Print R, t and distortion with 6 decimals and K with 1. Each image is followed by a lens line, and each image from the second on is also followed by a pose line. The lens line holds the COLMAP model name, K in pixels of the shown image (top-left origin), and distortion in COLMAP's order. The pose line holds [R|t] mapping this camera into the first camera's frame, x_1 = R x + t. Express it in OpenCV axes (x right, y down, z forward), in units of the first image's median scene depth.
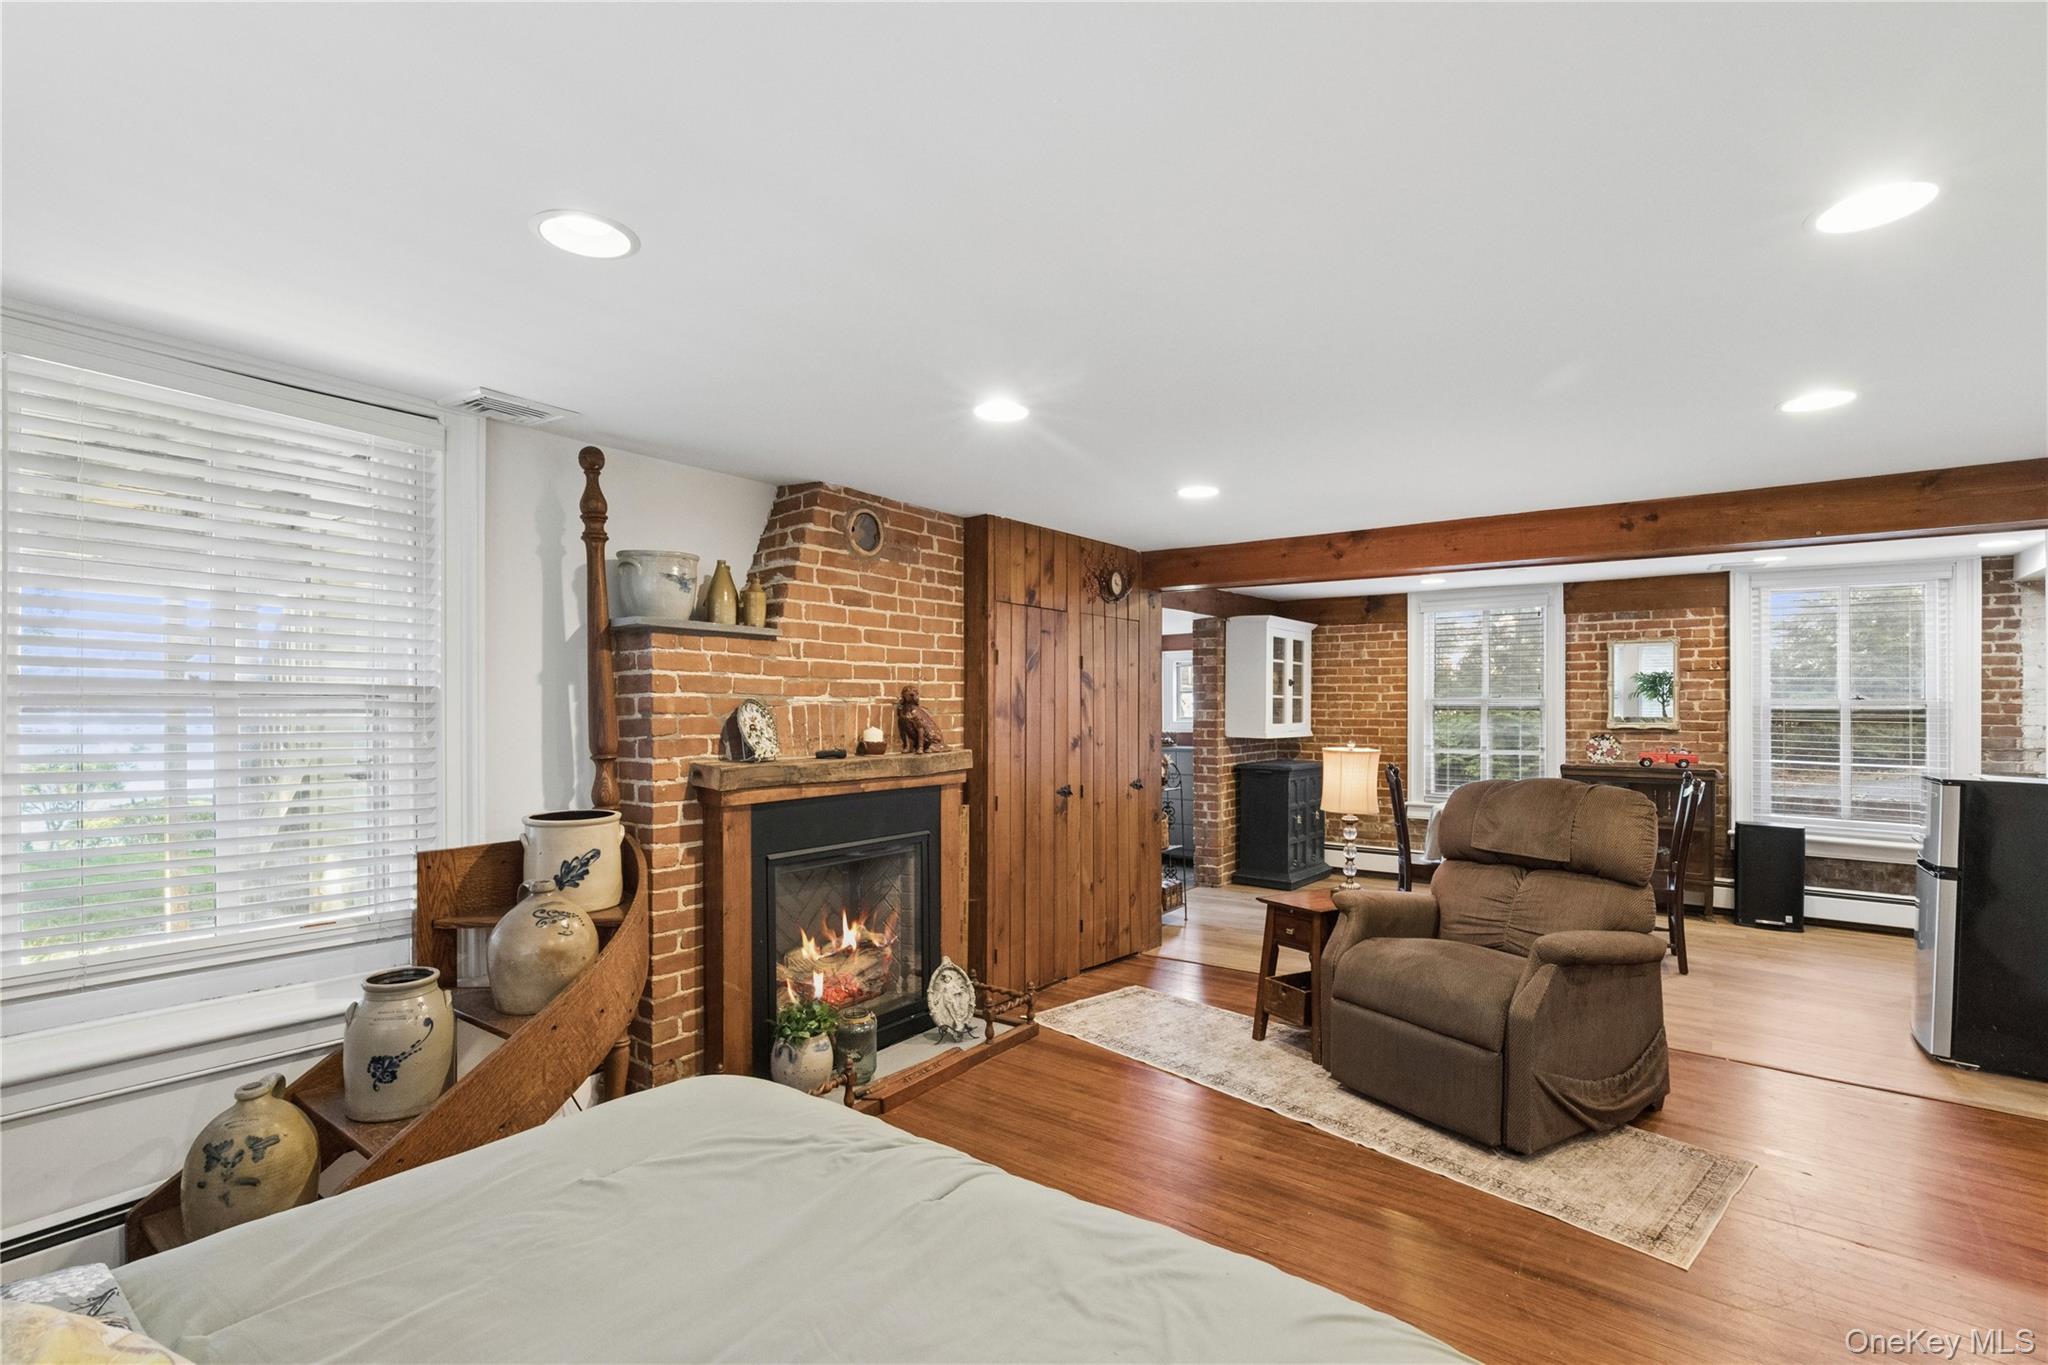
lens RADIAL K [[947.3, 0, 1023.3], [0, 947.3, 706.5], [0, 0, 1]] dist [-0.007126, 0.000783]
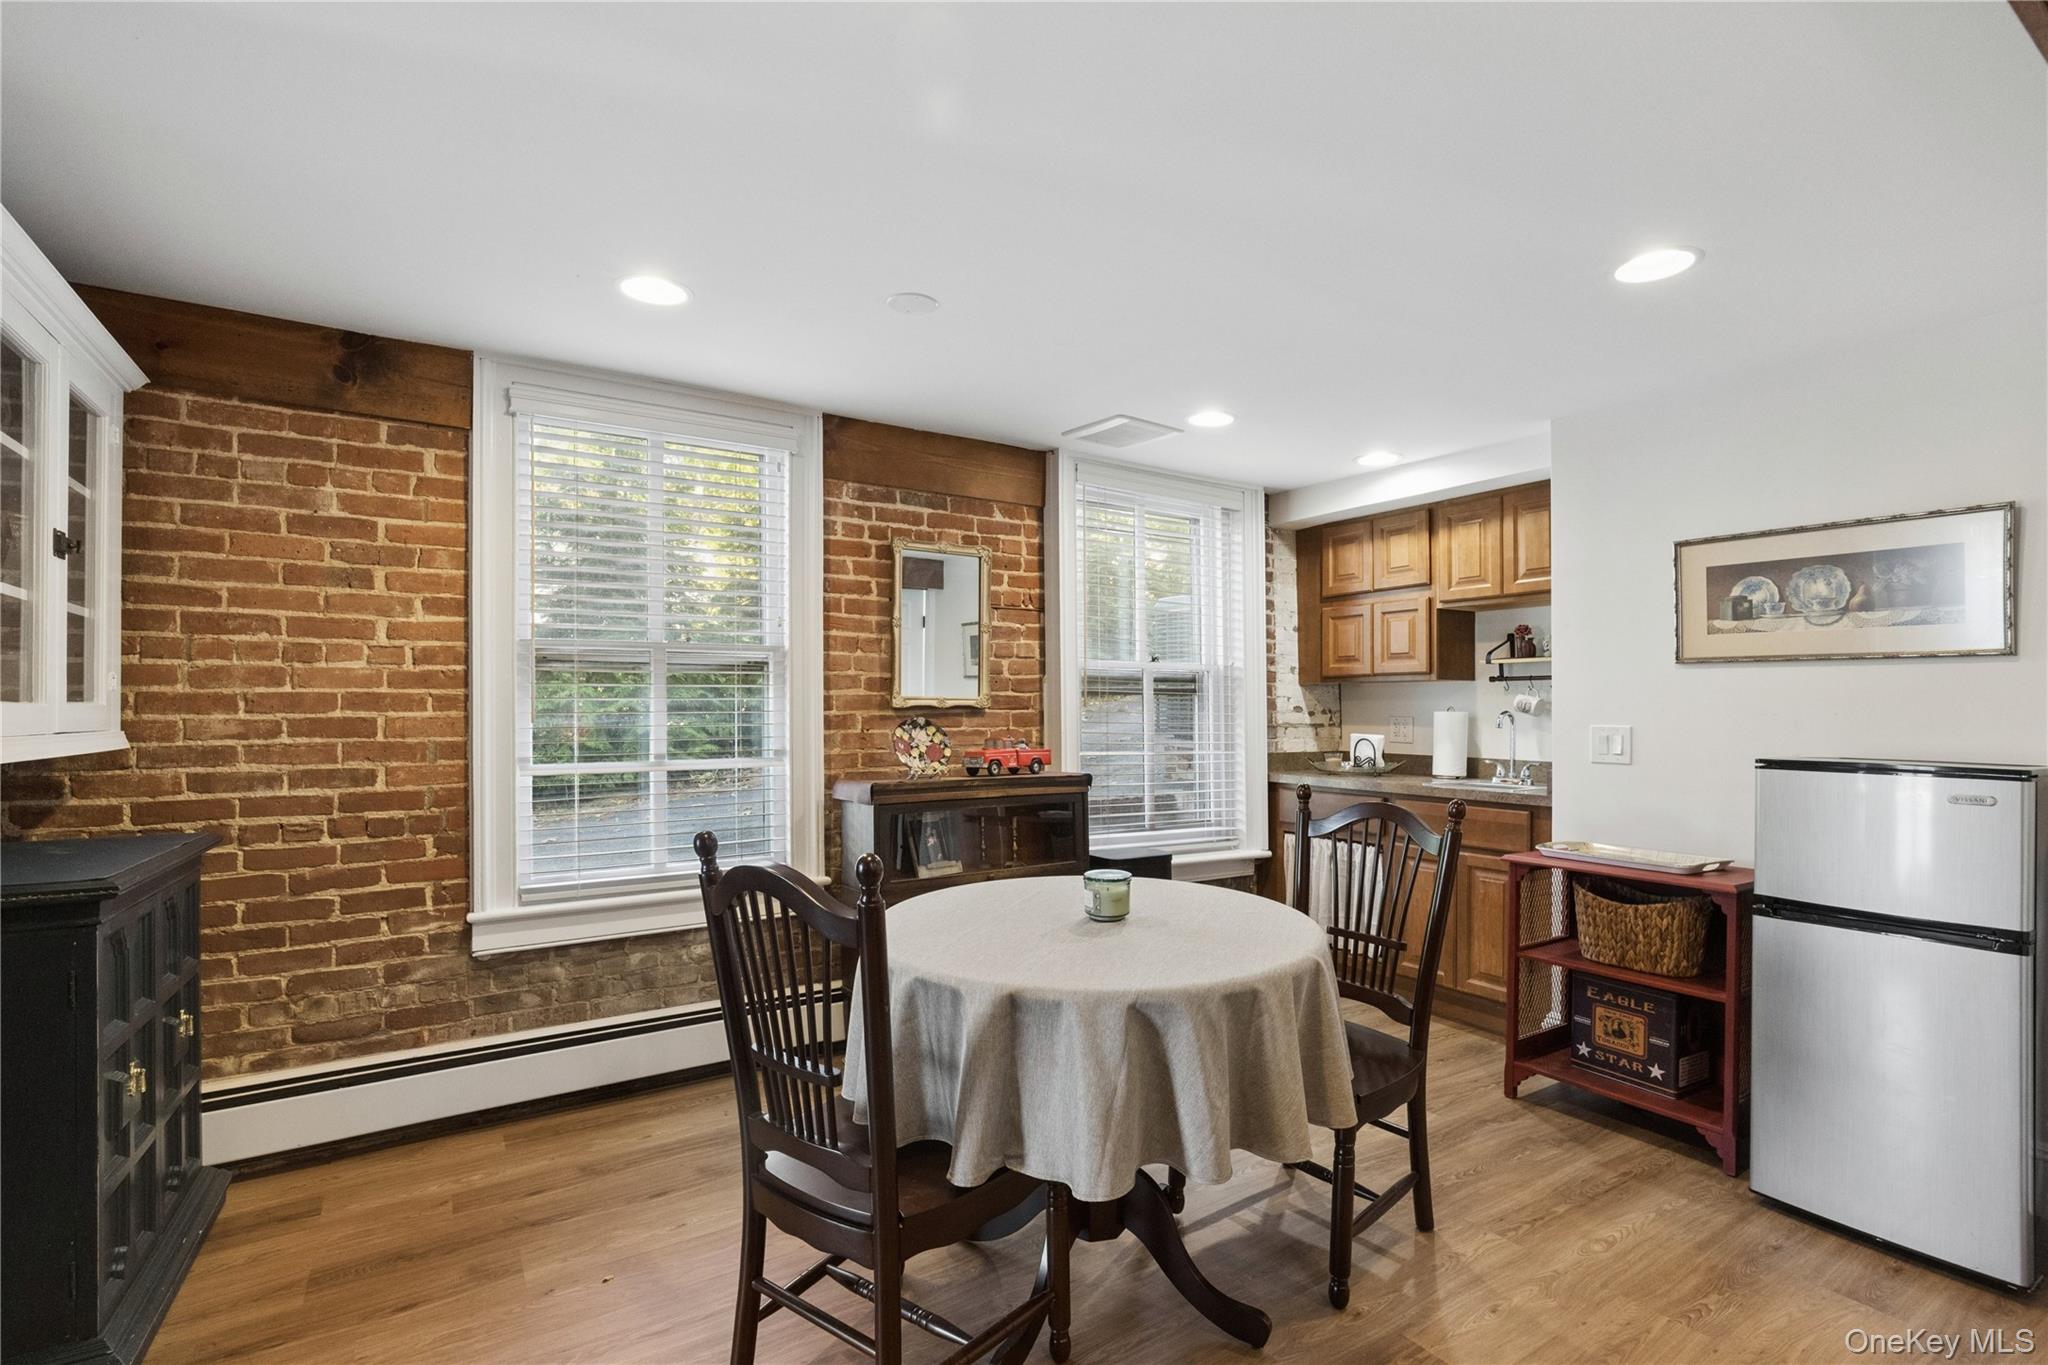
lens RADIAL K [[947.3, 0, 1023.3], [0, 947.3, 706.5], [0, 0, 1]] dist [-0.007126, 0.000783]
pose [[0.349307, -0.005764, 0.936991, 0.145340], [0.000279, 0.999982, 0.006047, 0.018987], [-0.937008, -0.001851, 0.349302, 0.729463]]
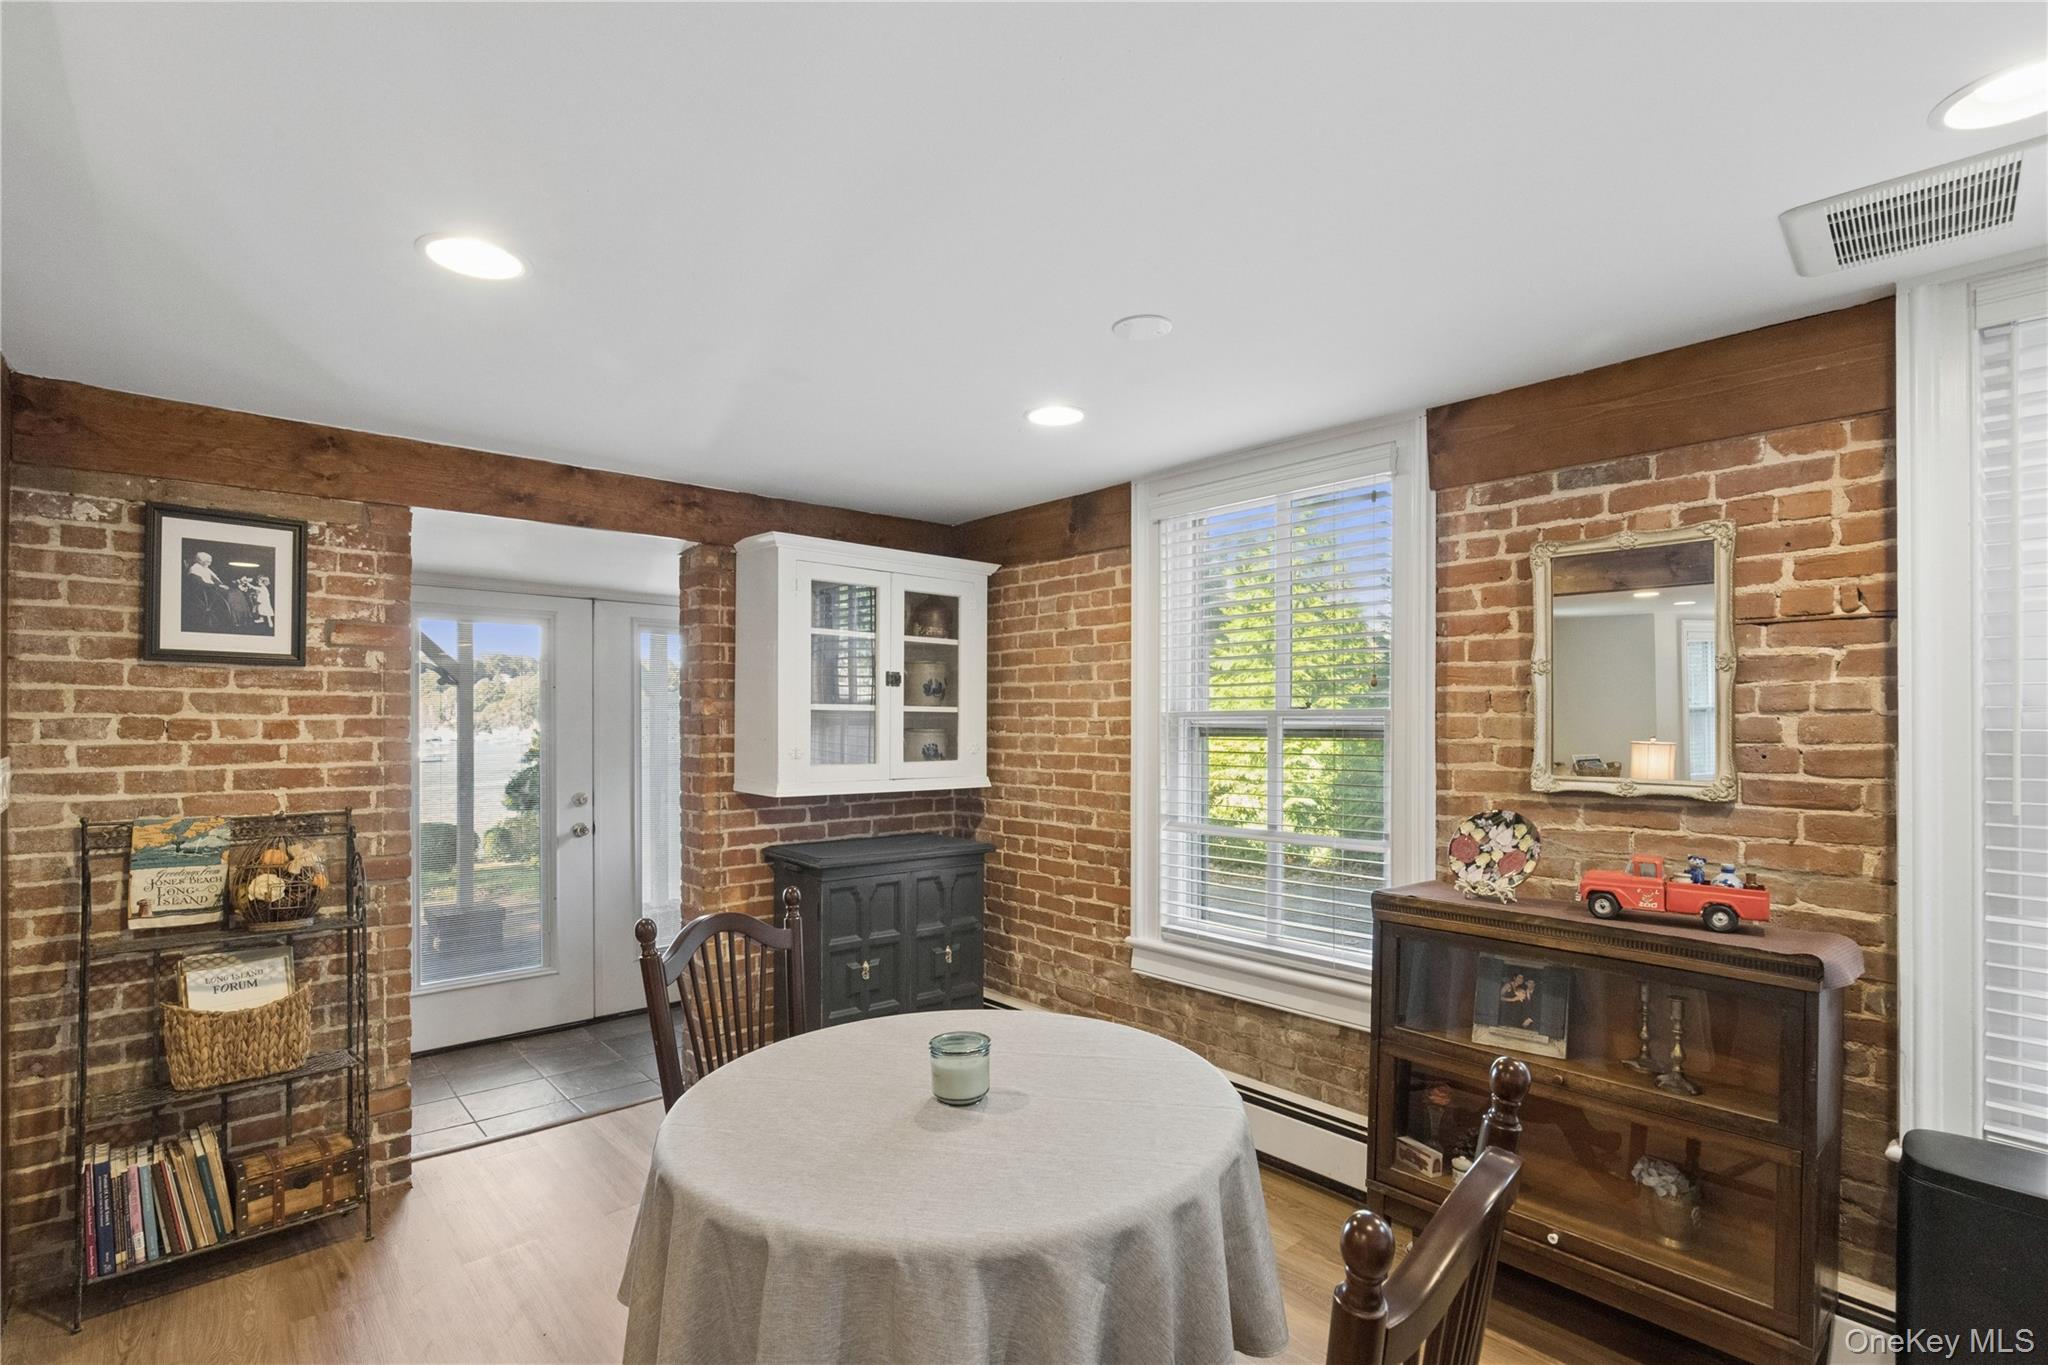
lens RADIAL K [[954.2, 0, 1004.8], [0, 954.2, 722.6], [0, 0, 1]] dist [-0.009003, -0.000012]
pose [[0.978363, -0.001184, -0.206893, 0.482992], [0.001323, 0.999999, 0.000531, -0.003613], [0.206892, -0.000793, 0.978363, 0.584620]]
